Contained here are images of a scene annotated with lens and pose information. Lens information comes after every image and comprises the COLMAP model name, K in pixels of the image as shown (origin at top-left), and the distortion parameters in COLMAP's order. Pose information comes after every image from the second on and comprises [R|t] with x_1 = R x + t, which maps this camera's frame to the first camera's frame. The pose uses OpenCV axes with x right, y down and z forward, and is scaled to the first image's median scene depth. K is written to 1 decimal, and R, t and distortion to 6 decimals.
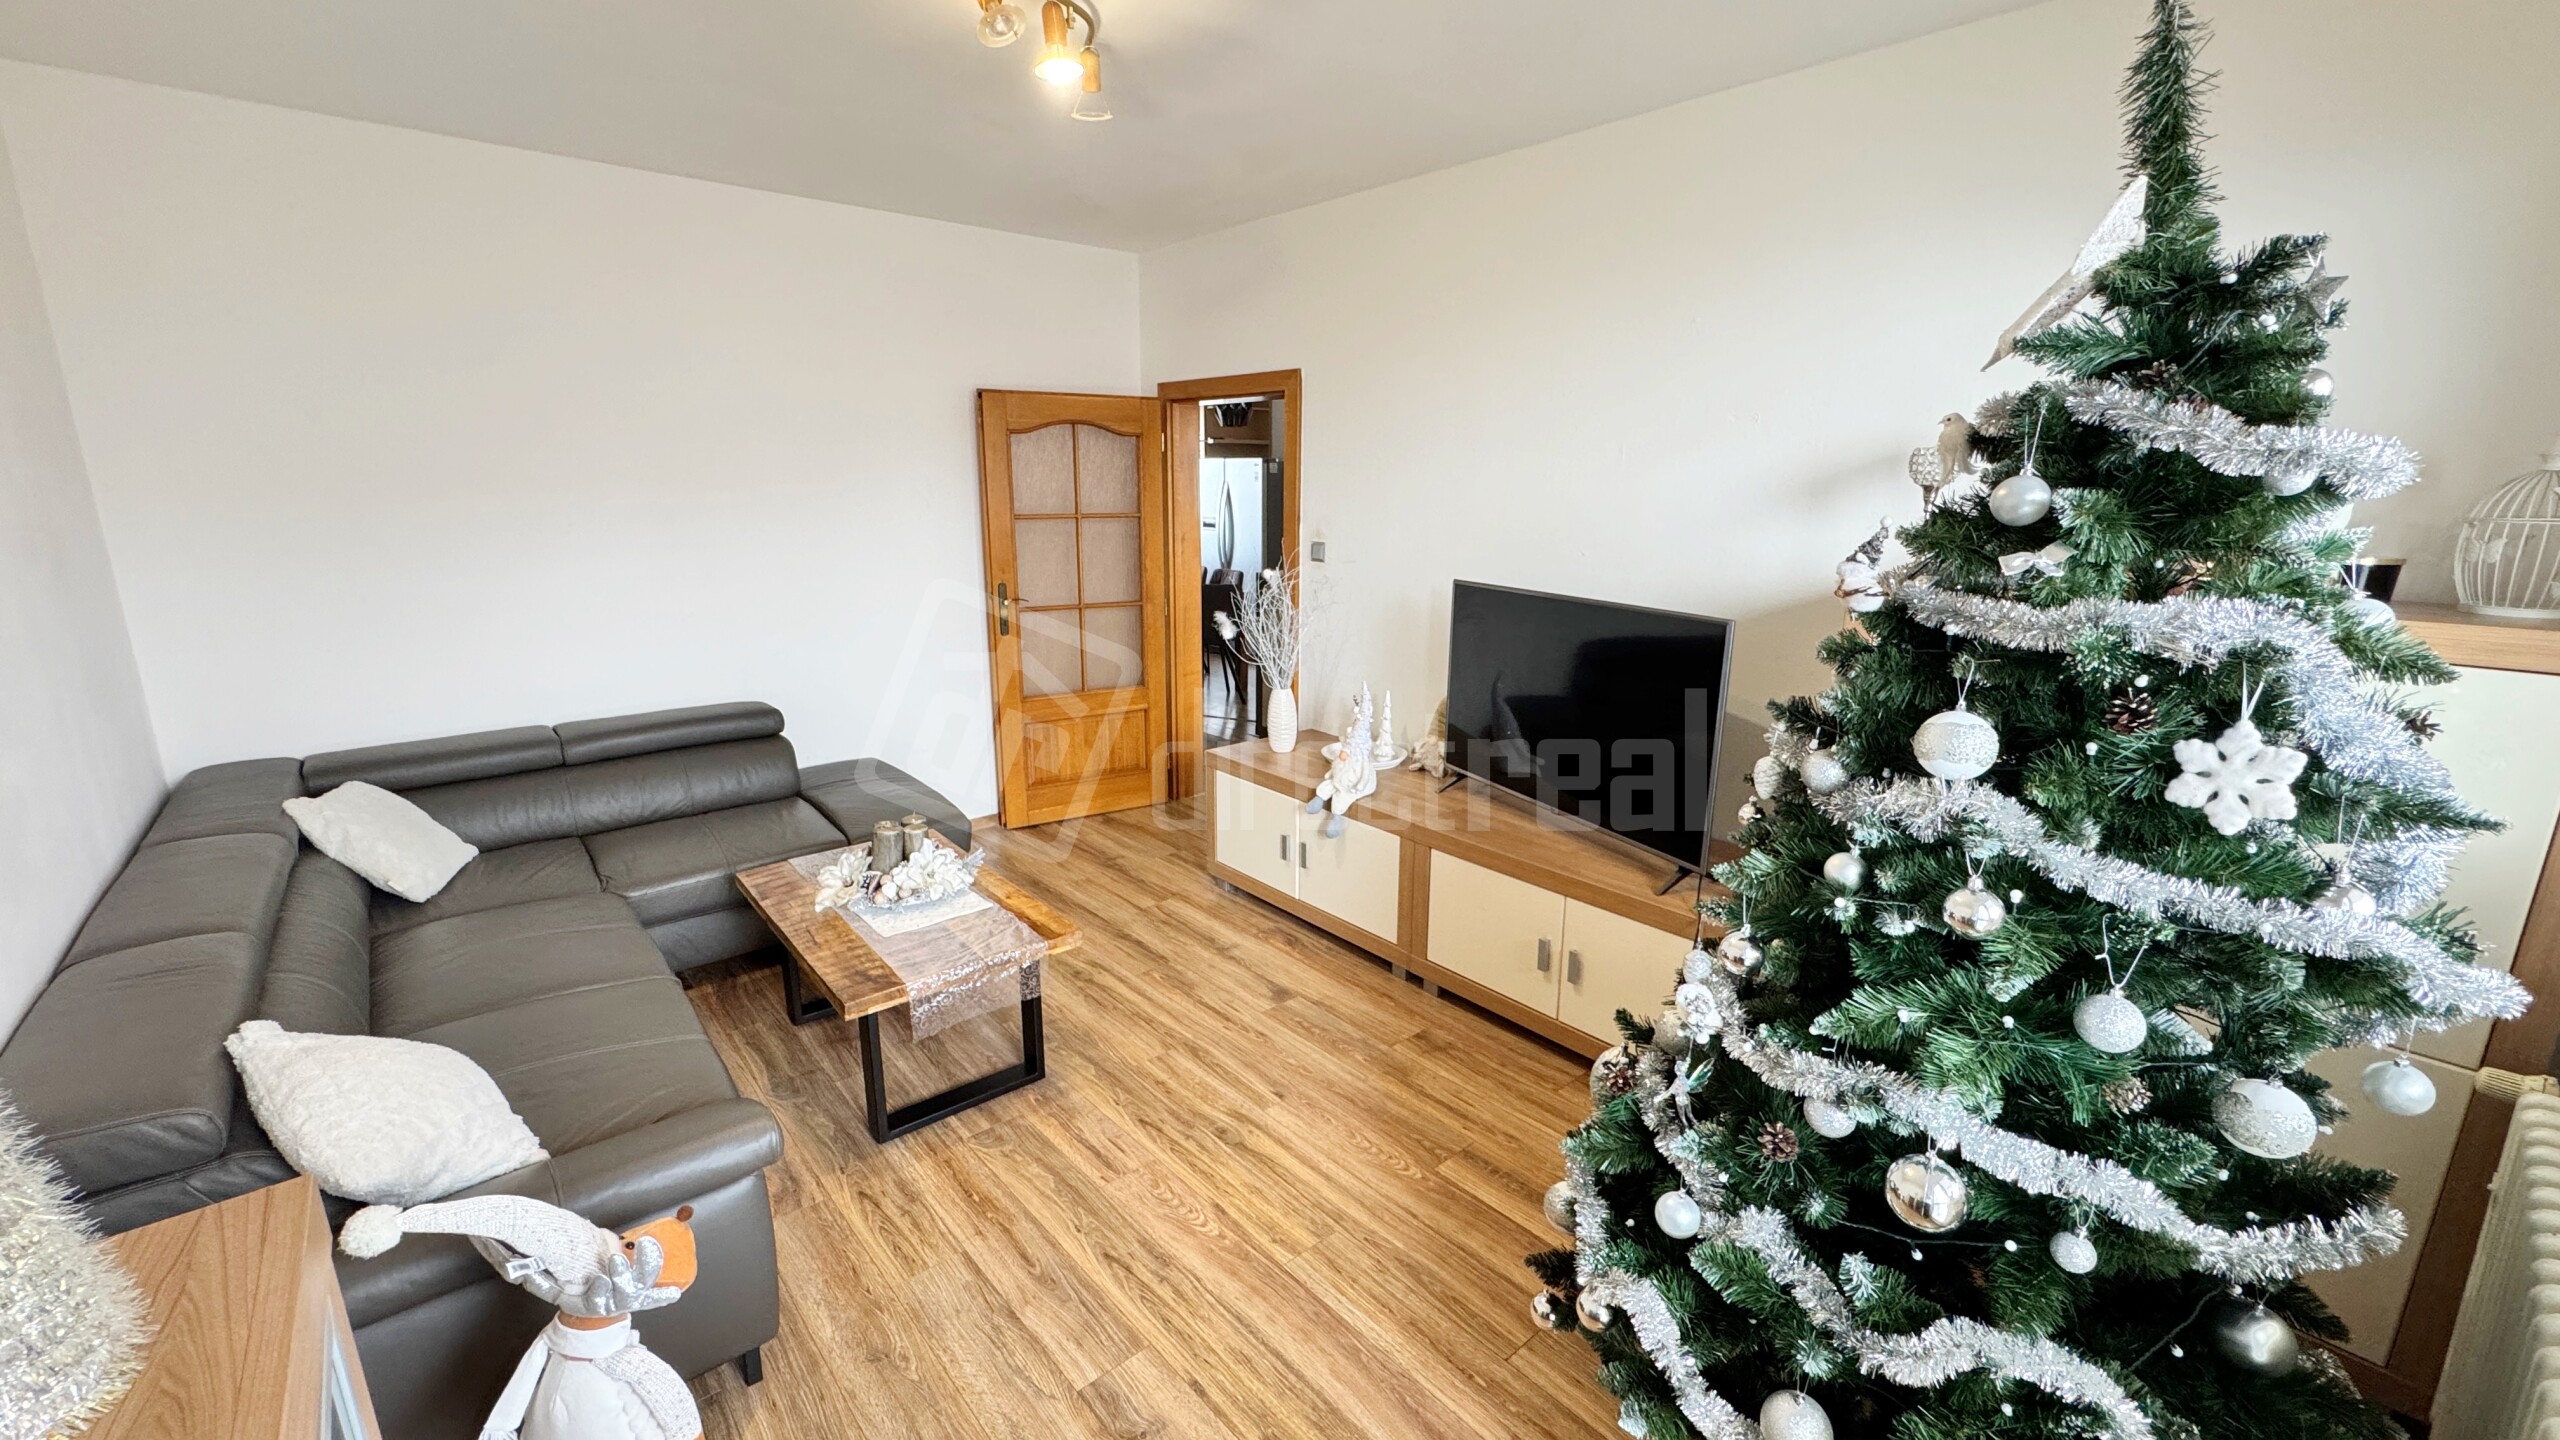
lens RADIAL K [[1023.6, 0, 1279.9], [0, 1023.6, 718.7], [0, 0, 1]] dist [-0.002934, 0.000050]
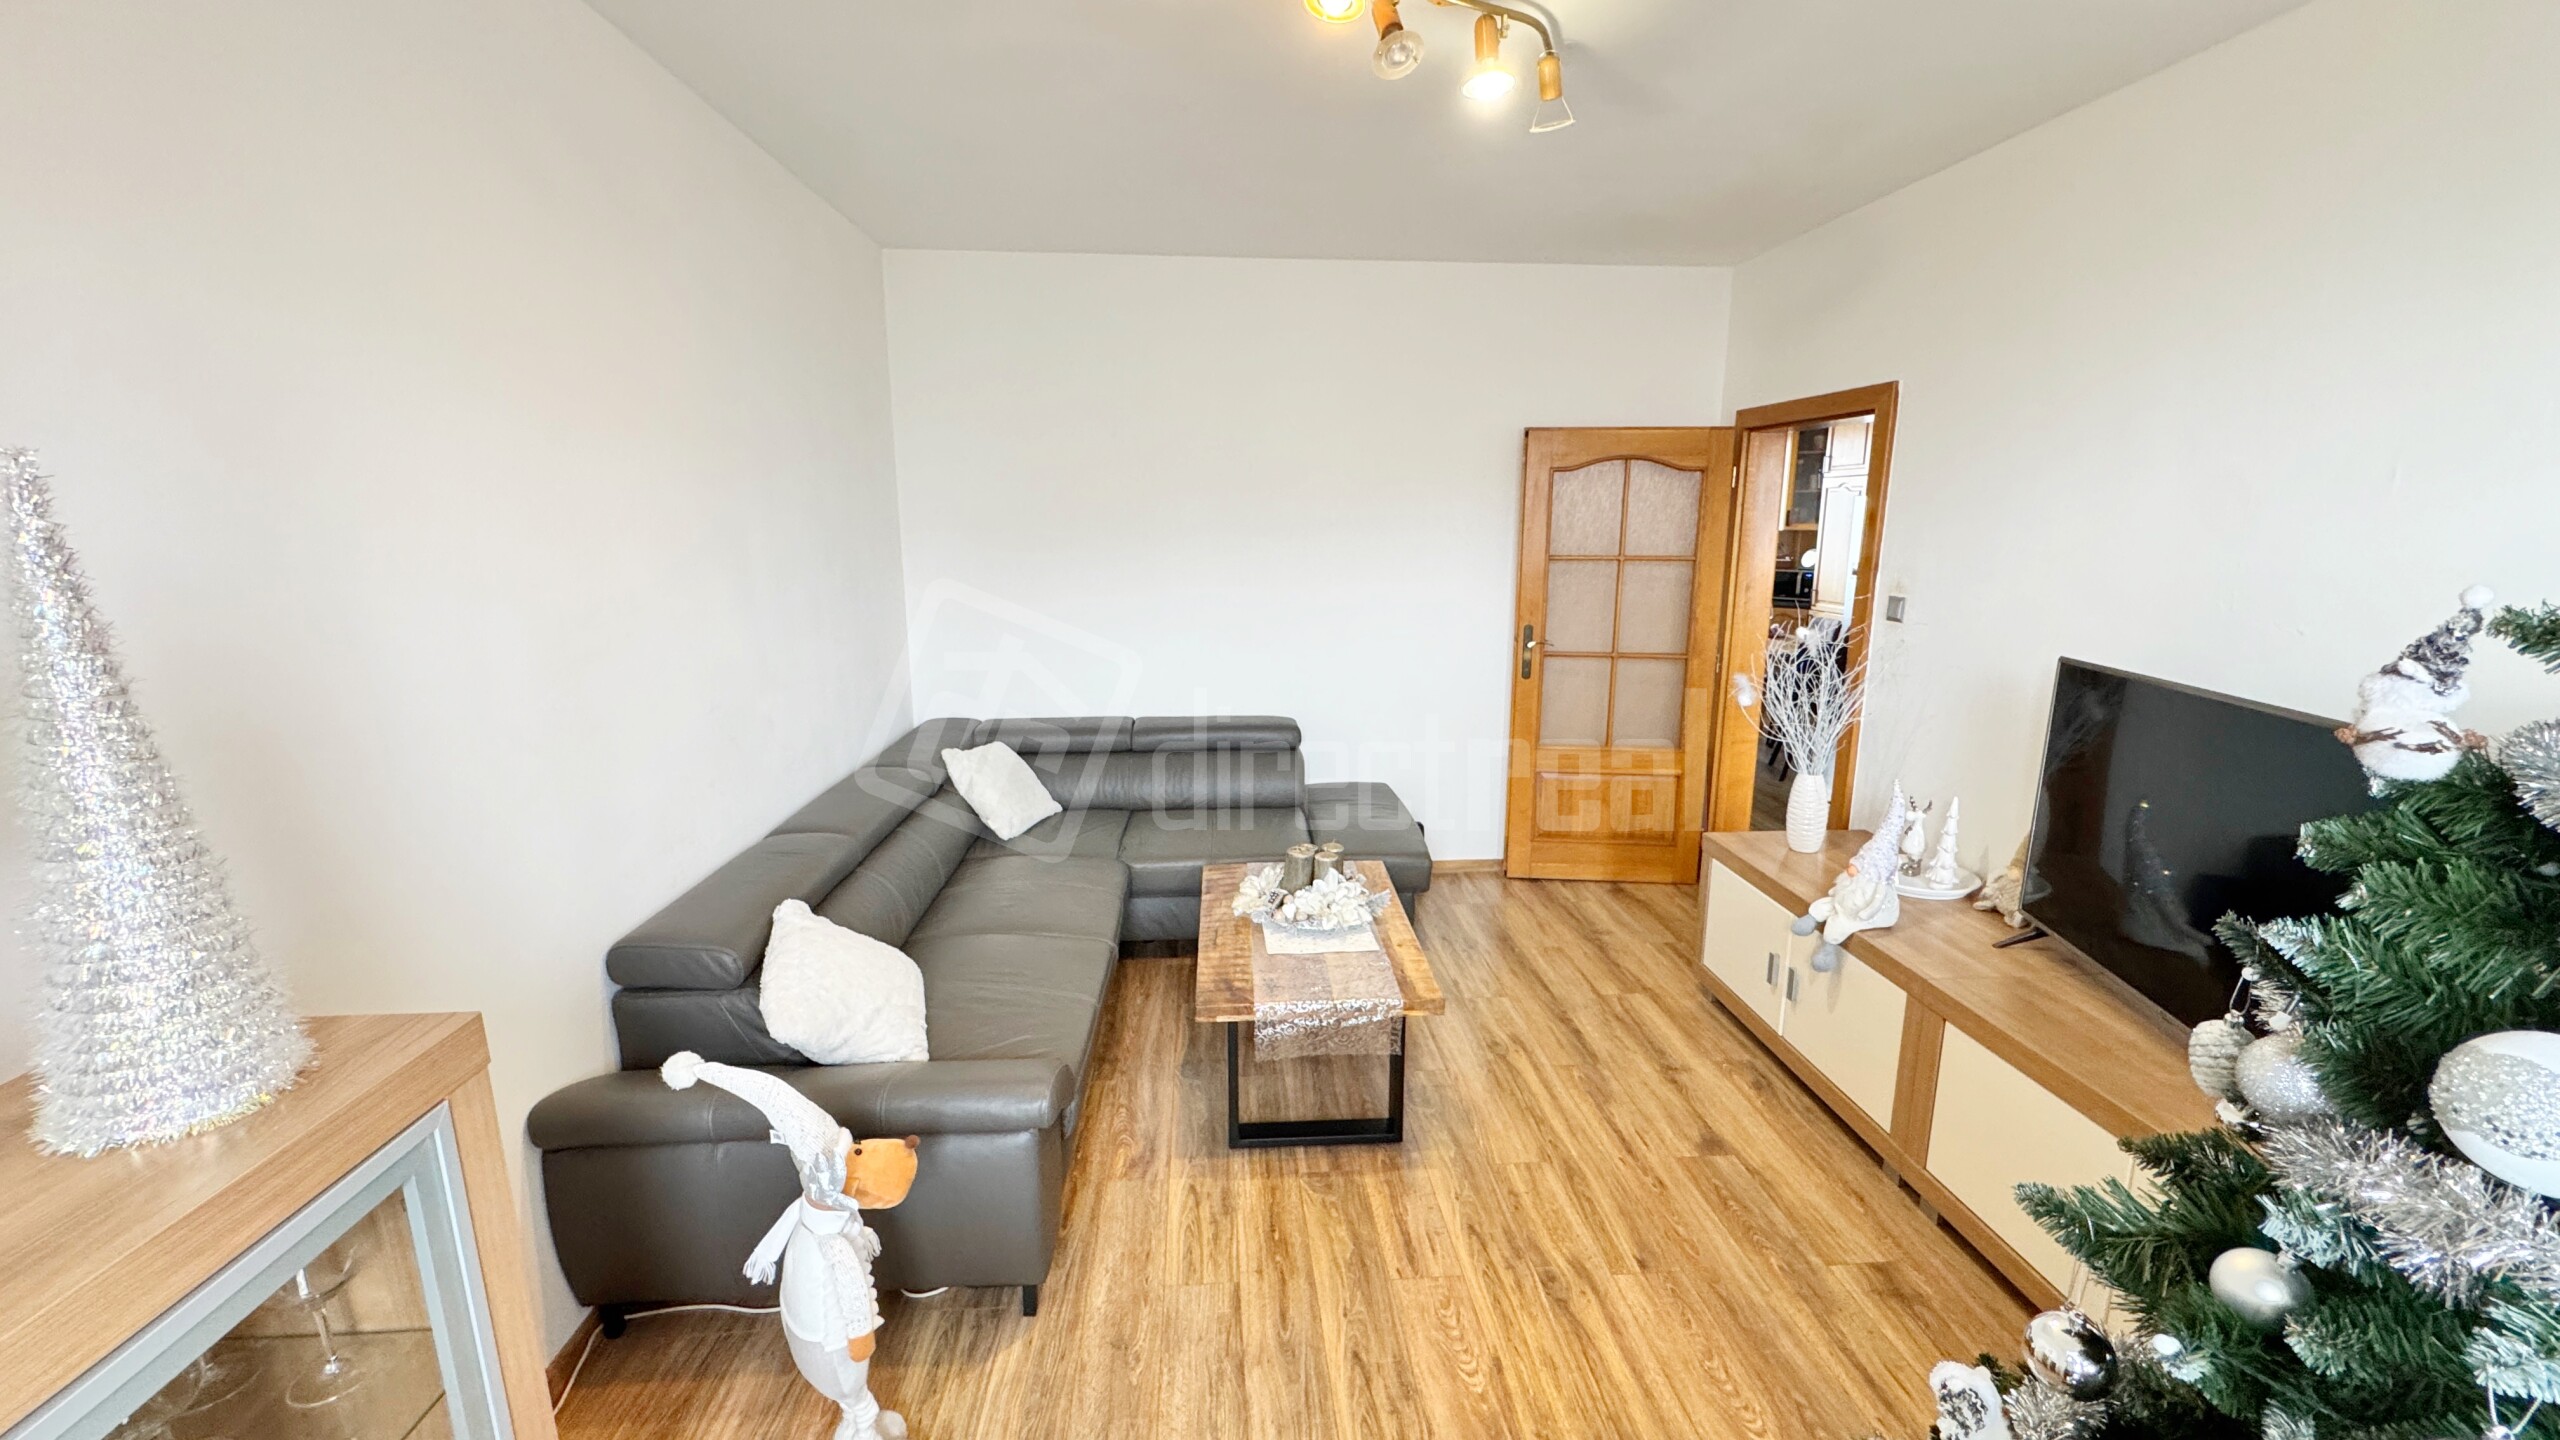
lens RADIAL K [[1023.6, 0, 1279.9], [0, 1023.6, 718.7], [0, 0, 1]] dist [-0.002934, 0.000050]
pose [[0.799898, 0.112914, -0.589418, 0.165487], [-0.135336, 0.990781, 0.006137, -0.025023], [0.584677, 0.074861, 0.807805, 0.114492]]
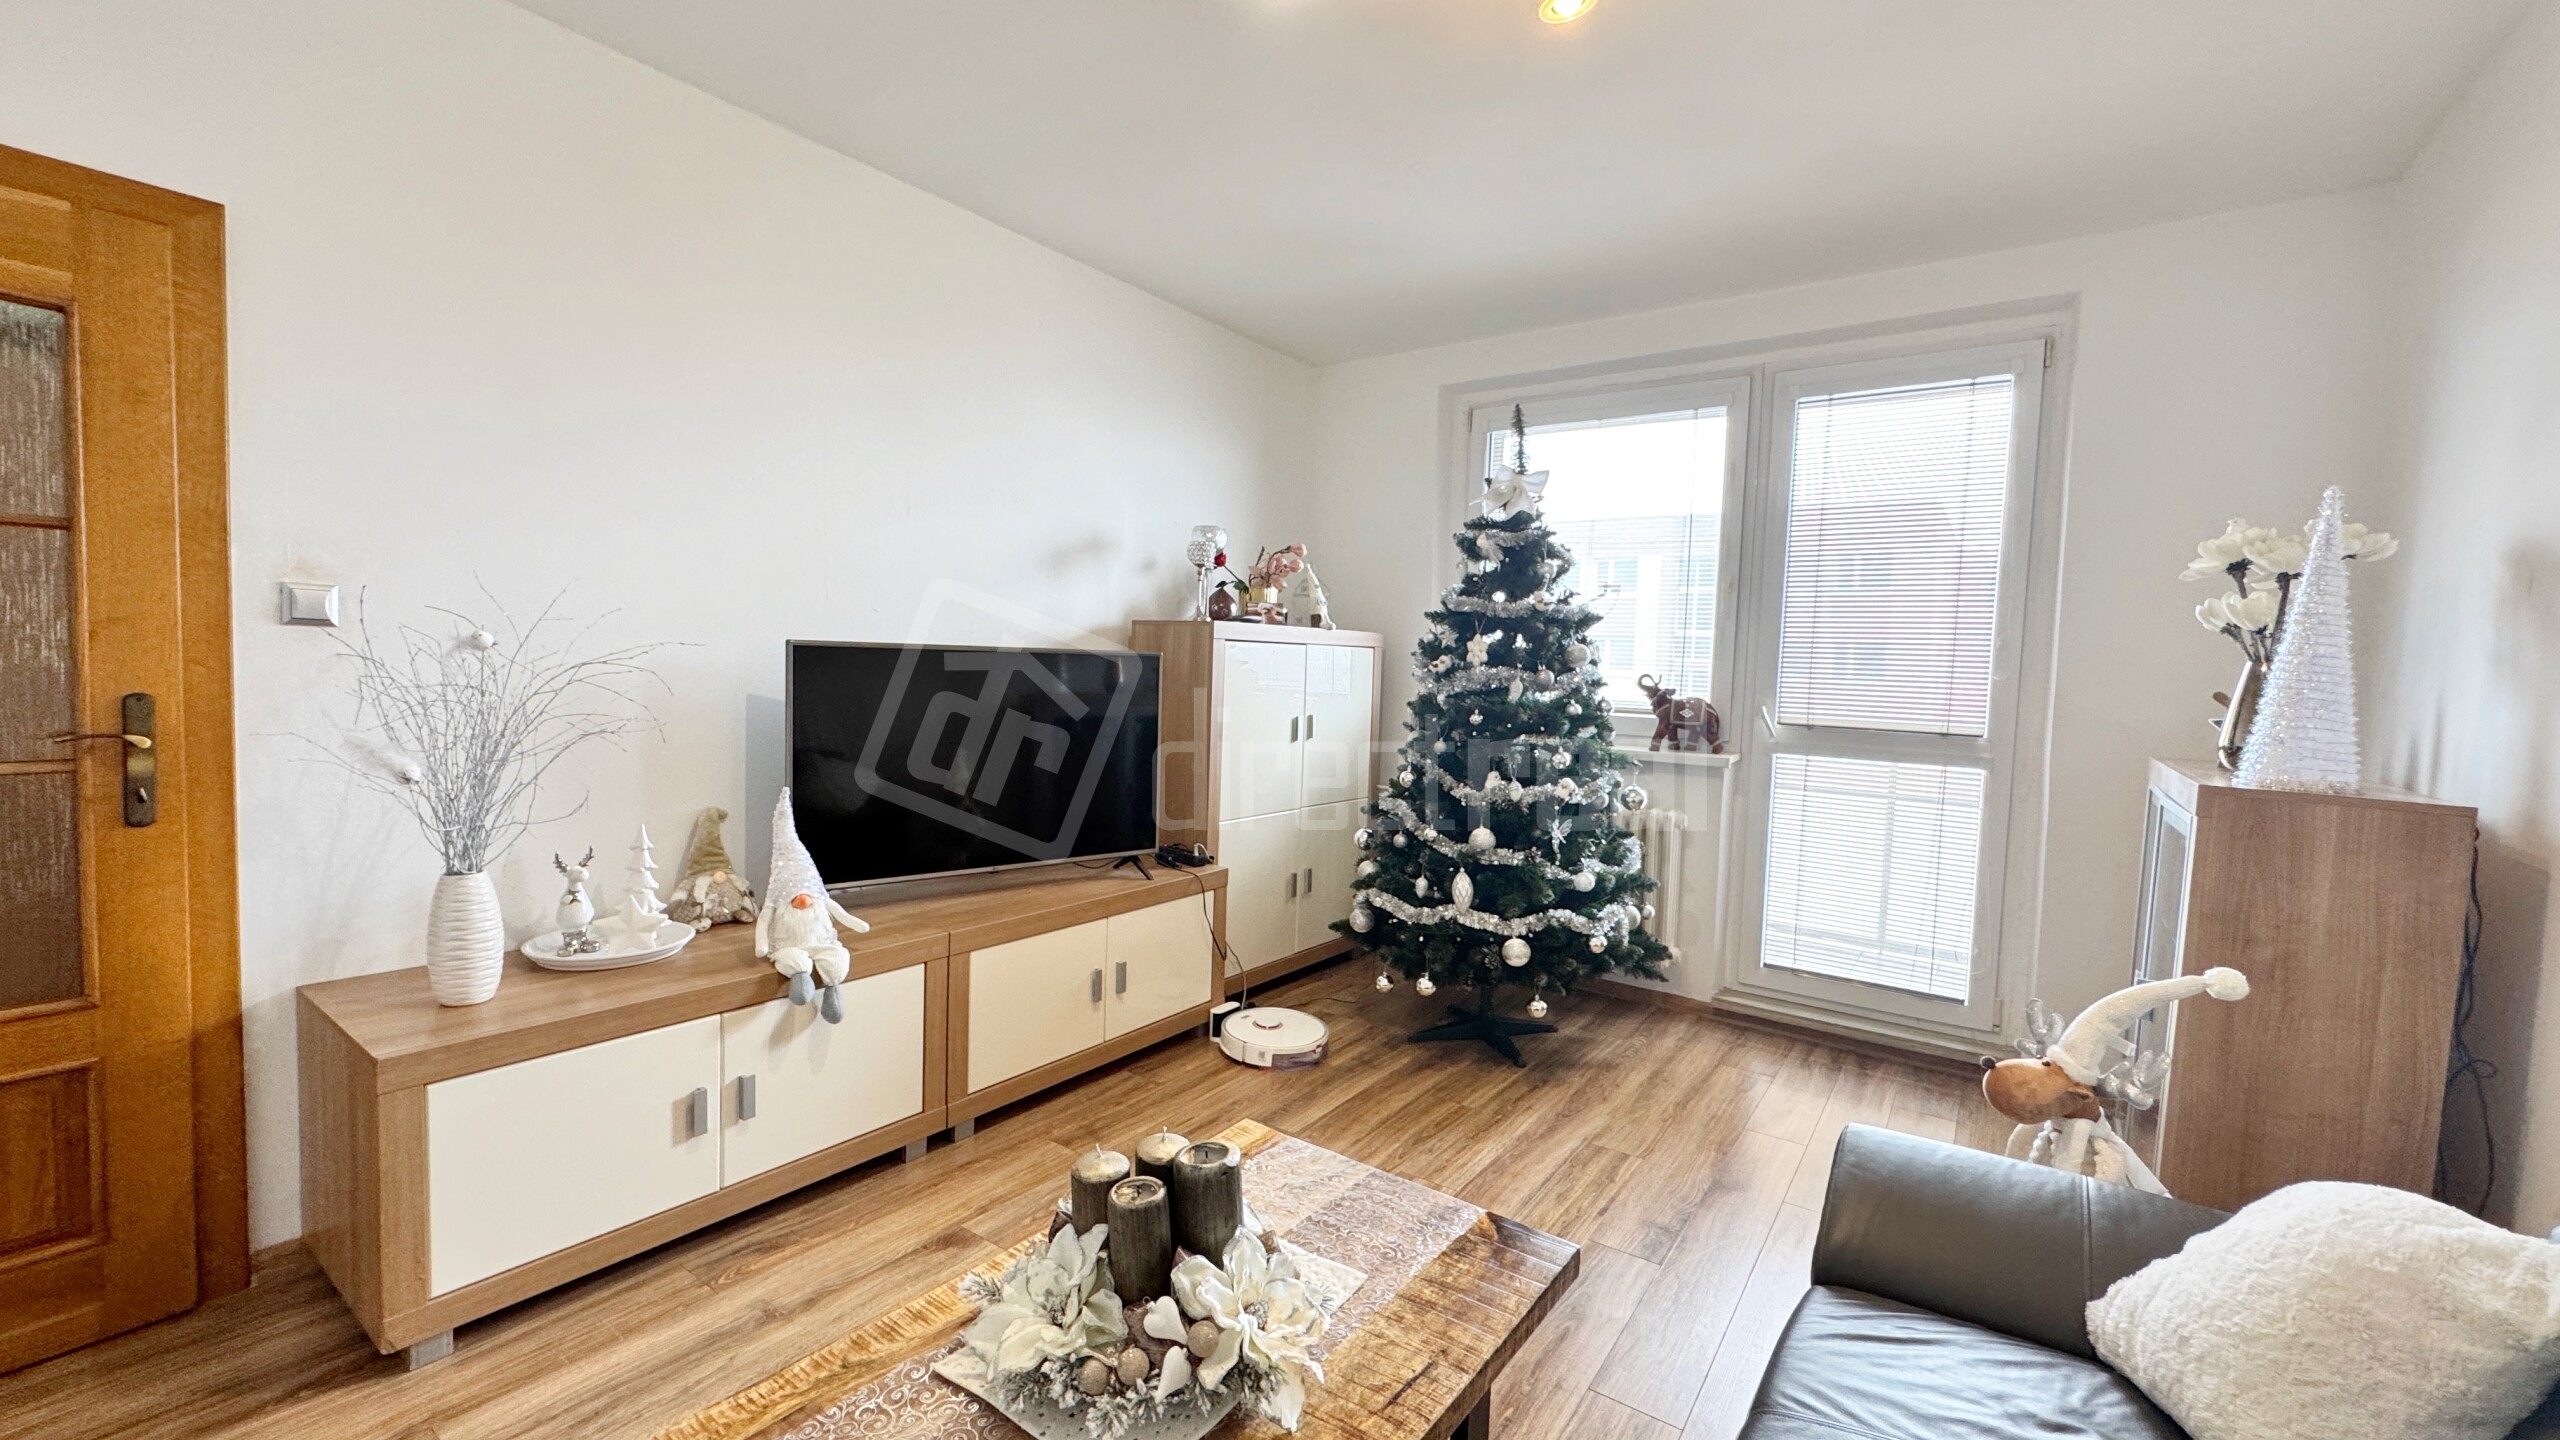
lens RADIAL K [[1021.4, 0, 1278.9], [0, 1021.4, 718.4], [0, 0, 1]] dist [-0.003264, -0.000332]
pose [[-0.227685, -0.066218, 0.971481, -0.669758], [0.191246, 0.975212, 0.111294, -0.098226], [-0.954769, 0.211132, -0.209377, 0.854563]]
